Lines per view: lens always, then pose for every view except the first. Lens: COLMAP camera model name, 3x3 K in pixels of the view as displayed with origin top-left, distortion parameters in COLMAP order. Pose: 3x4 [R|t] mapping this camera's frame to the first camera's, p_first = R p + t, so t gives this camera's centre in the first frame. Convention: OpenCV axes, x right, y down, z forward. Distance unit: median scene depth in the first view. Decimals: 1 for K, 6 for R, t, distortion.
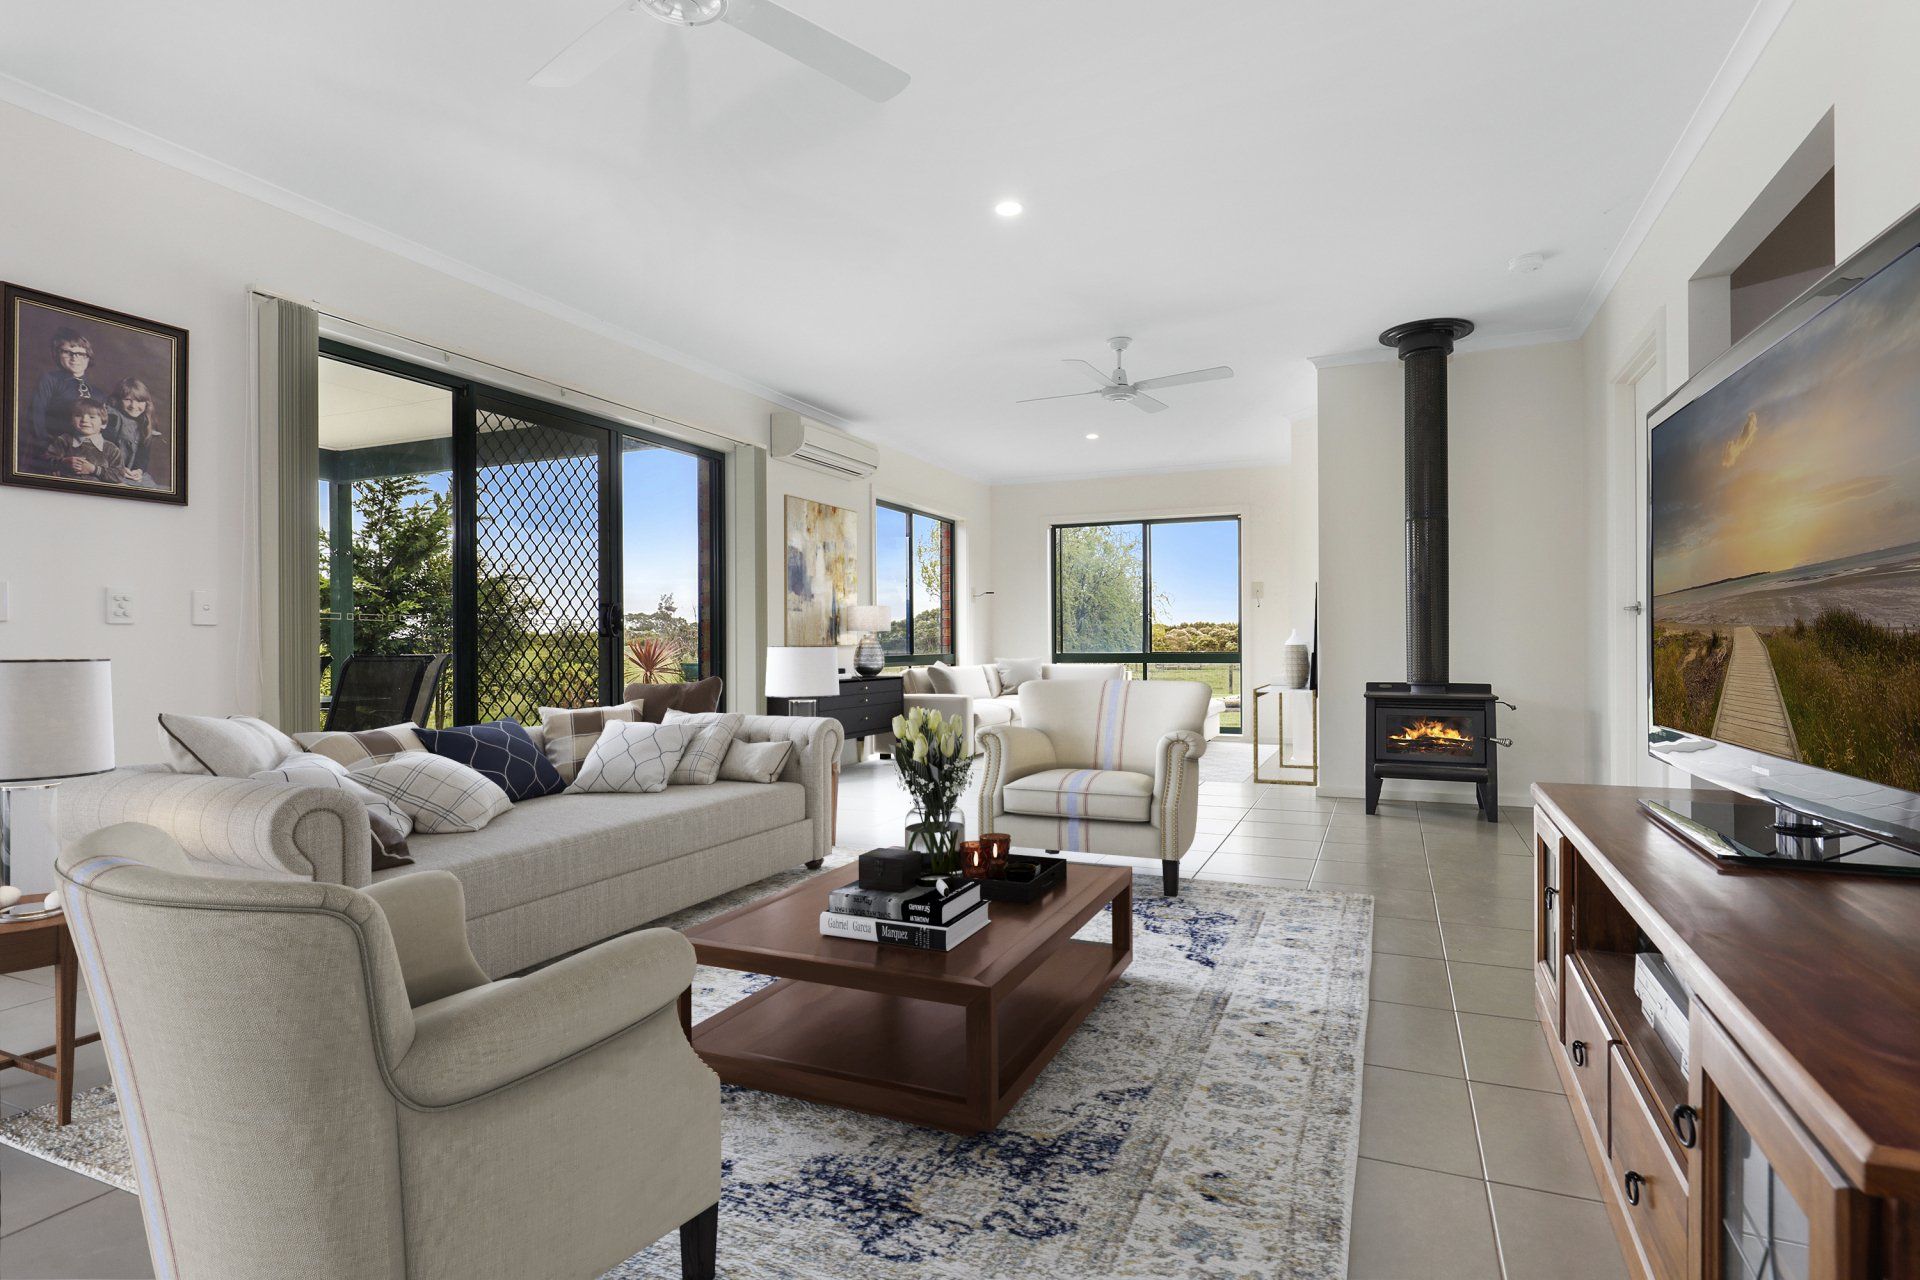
lens RADIAL K [[949.6, 0, 963.4], [0, 949.6, 642.5], [0, 0, 1]] dist [0.002362, 0.001142]
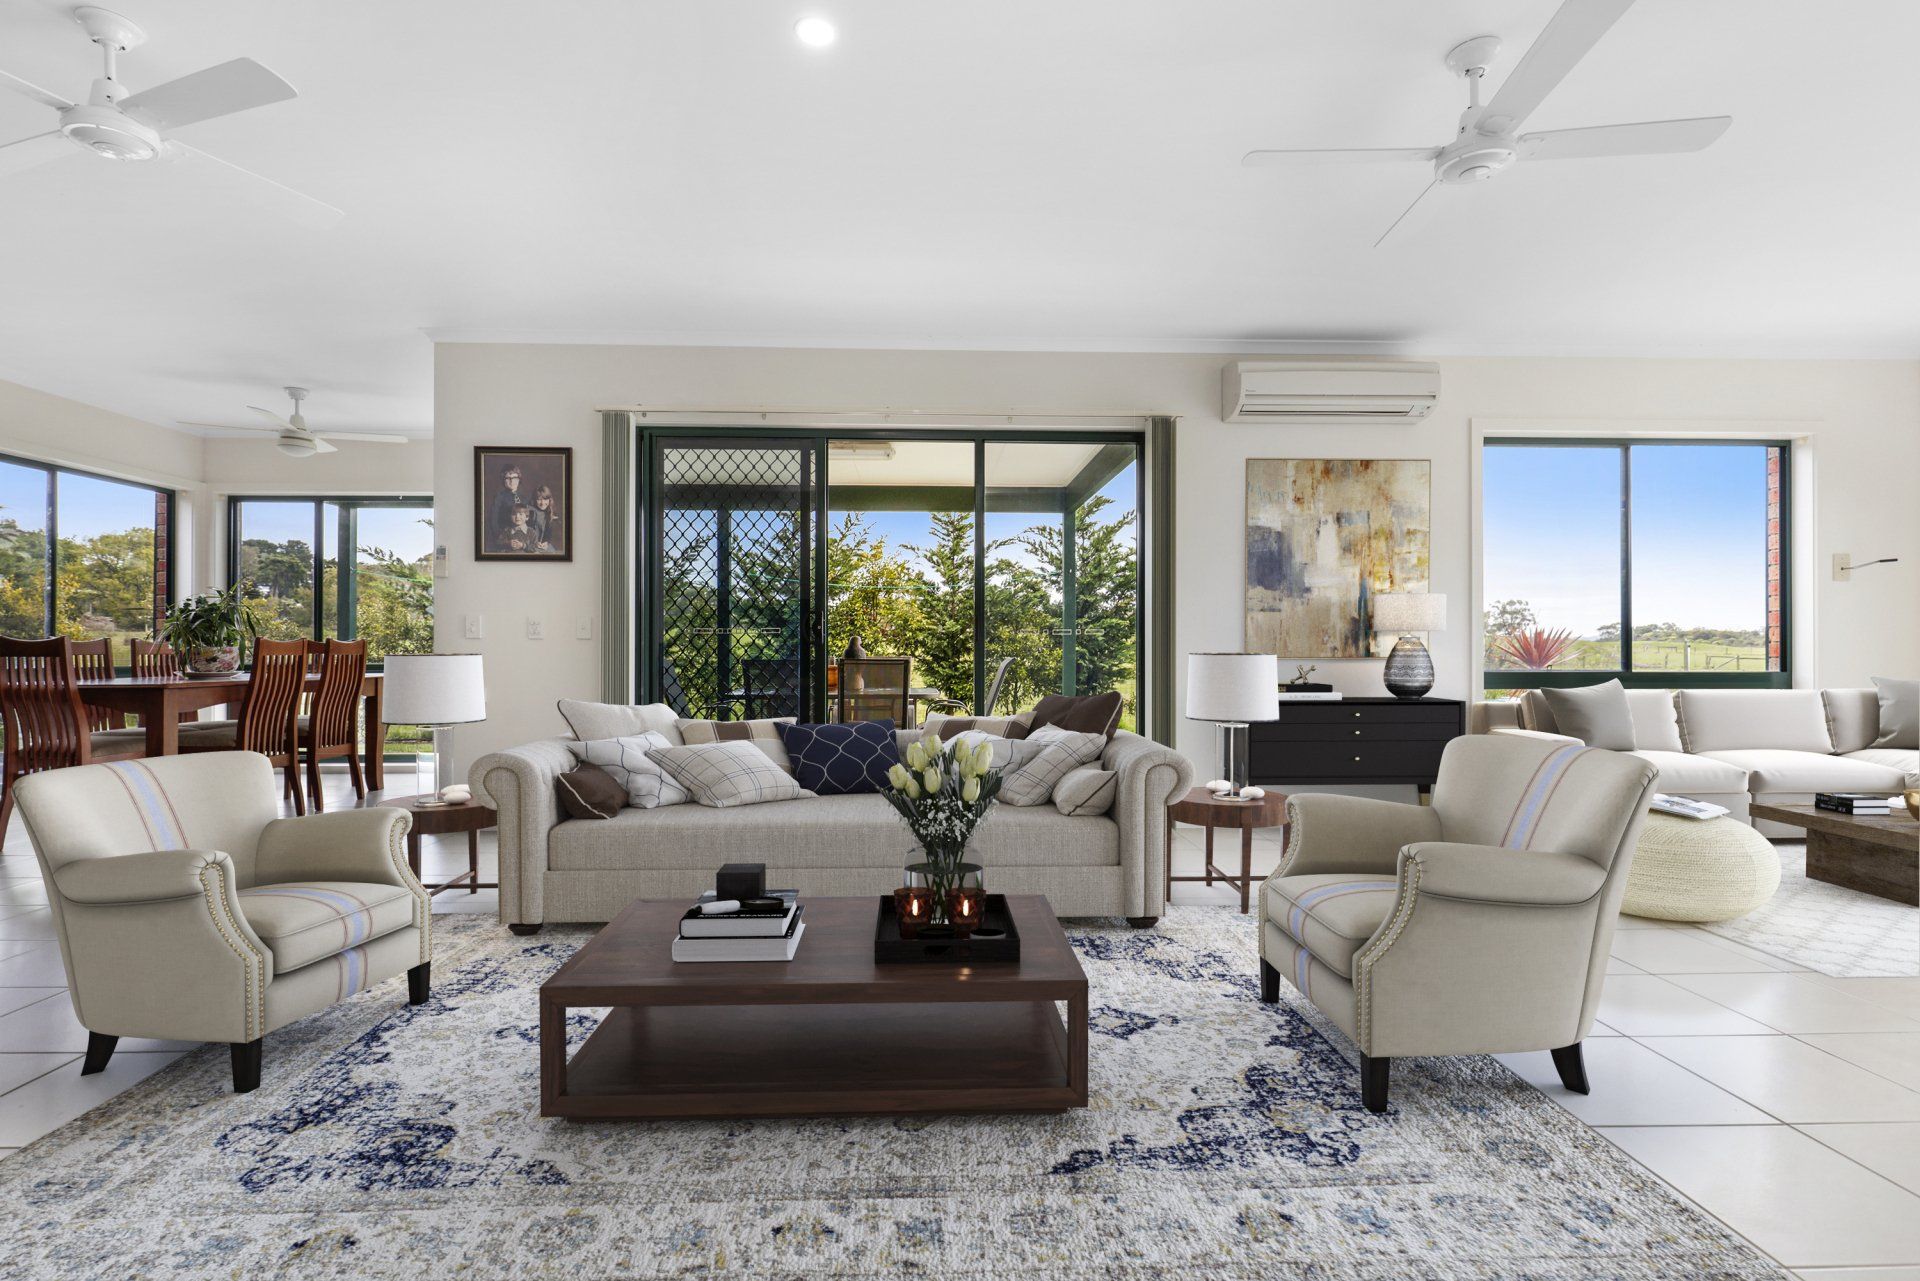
lens RADIAL K [[1118.8, 0, 957.8], [0, 1118.8, 651.5], [0, 0, 1]] dist [0.003760, -0.001459]
pose [[0.444334, -0.018830, -0.895663, 1.012270], [0.002898, 0.999804, -0.019582, 0.033564], [0.895857, 0.006106, 0.444301, 0.737636]]
